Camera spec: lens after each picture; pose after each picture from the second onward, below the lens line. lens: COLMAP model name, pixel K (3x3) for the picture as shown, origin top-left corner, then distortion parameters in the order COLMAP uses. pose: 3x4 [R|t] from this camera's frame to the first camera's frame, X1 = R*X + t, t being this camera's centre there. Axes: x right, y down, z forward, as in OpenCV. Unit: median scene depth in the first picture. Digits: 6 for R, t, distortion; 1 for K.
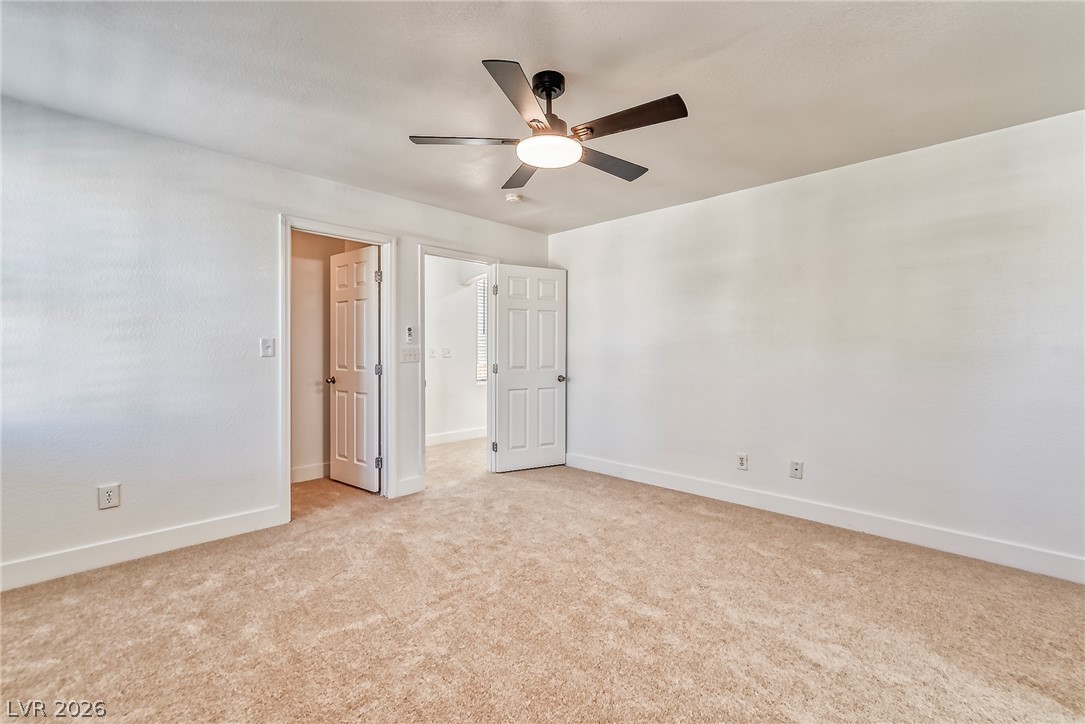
lens RADIAL K [[477.0, 0, 559.6], [0, 477.0, 355.5], [0, 0, 1]] dist [0.002129, 0.000881]
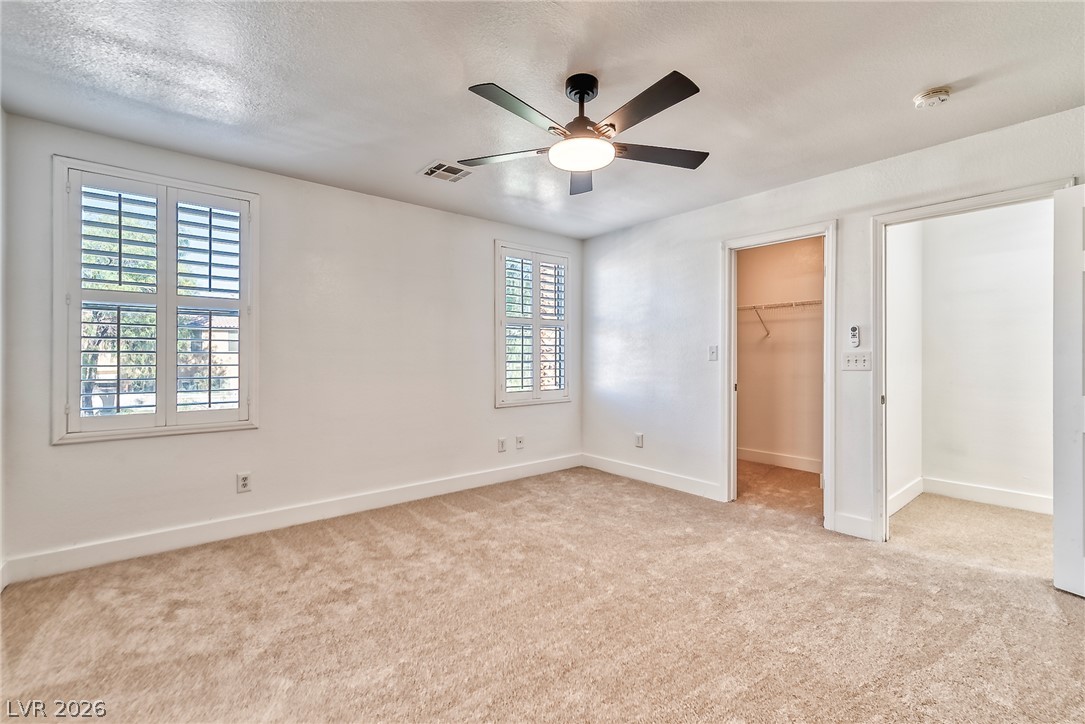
lens RADIAL K [[477.0, 0, 551.6], [0, 477.0, 356.5], [0, 0, 1]] dist [0.002129, 0.000881]
pose [[-0.118942, -0.003834, -0.992894, 0.582866], [-0.014489, 0.999893, -0.002126, 0.000490], [0.992795, 0.014133, -0.118985, 0.641823]]
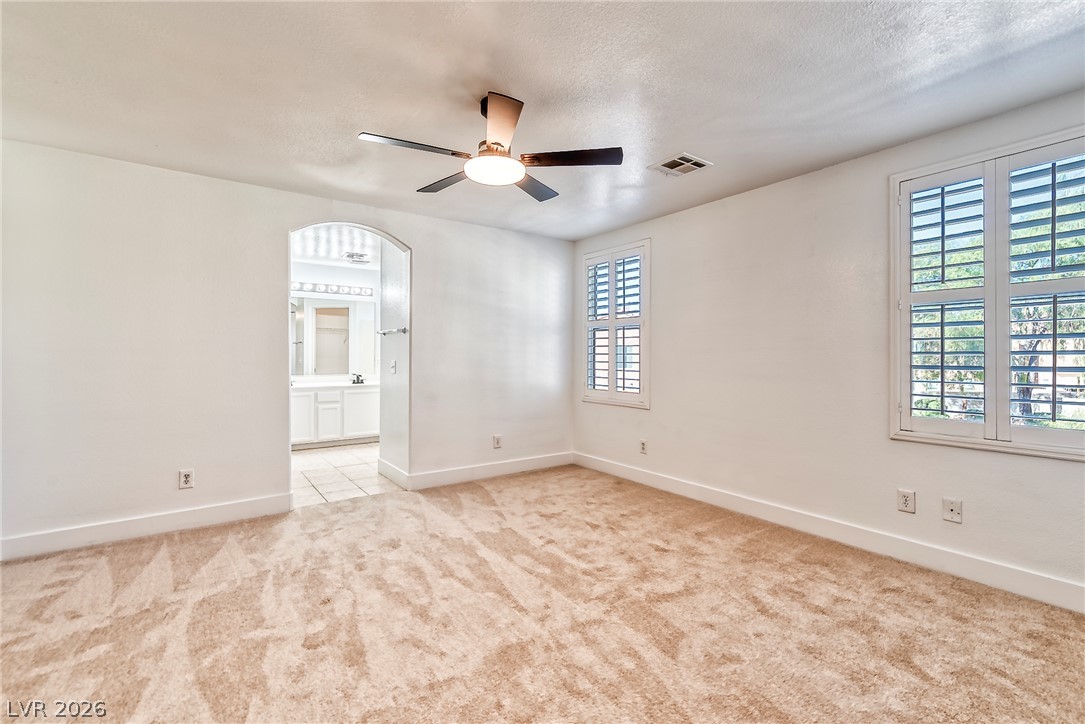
lens RADIAL K [[477.0, 0, 525.4], [0, 477.0, 353.2], [0, 0, 1]] dist [0.002129, 0.000881]
pose [[-0.975590, -0.004186, 0.219560, -0.197898], [-0.002110, 0.999951, 0.009689, -0.014107], [-0.219590, 0.008989, -0.975551, 1.244523]]
